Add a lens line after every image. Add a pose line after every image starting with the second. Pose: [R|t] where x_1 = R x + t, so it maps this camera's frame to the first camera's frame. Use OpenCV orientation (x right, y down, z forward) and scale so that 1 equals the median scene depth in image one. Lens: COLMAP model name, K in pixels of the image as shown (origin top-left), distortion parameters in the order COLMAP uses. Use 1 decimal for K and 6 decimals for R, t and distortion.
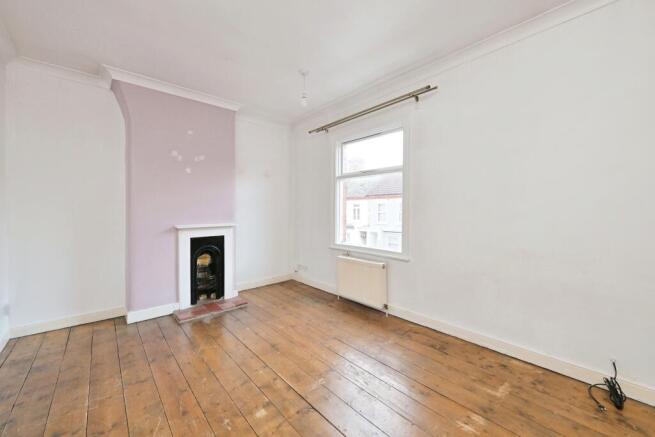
lens RADIAL K [[257.9, 0, 327.7], [0, 257.9, 212.3], [0, 0, 1]] dist [-0.000641, -0.000014]
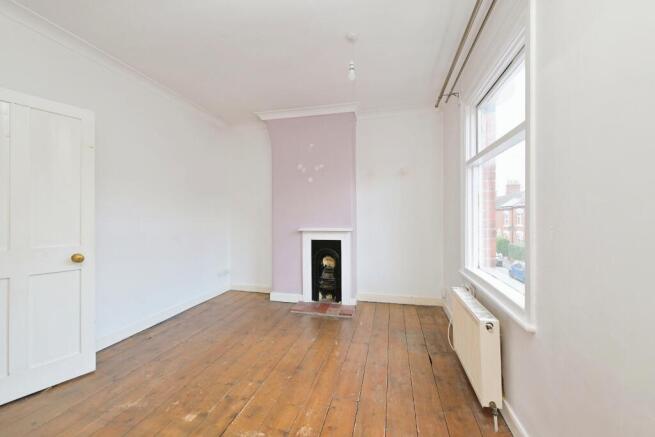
lens RADIAL K [[257.9, 0, 327.7], [0, 257.9, 212.3], [0, 0, 1]] dist [-0.000641, -0.000014]
pose [[0.562019, -0.010126, -0.827062, 0.432808], [-0.004366, 0.999875, -0.015209, -0.002493], [0.827113, 0.012159, 0.561905, 0.428573]]
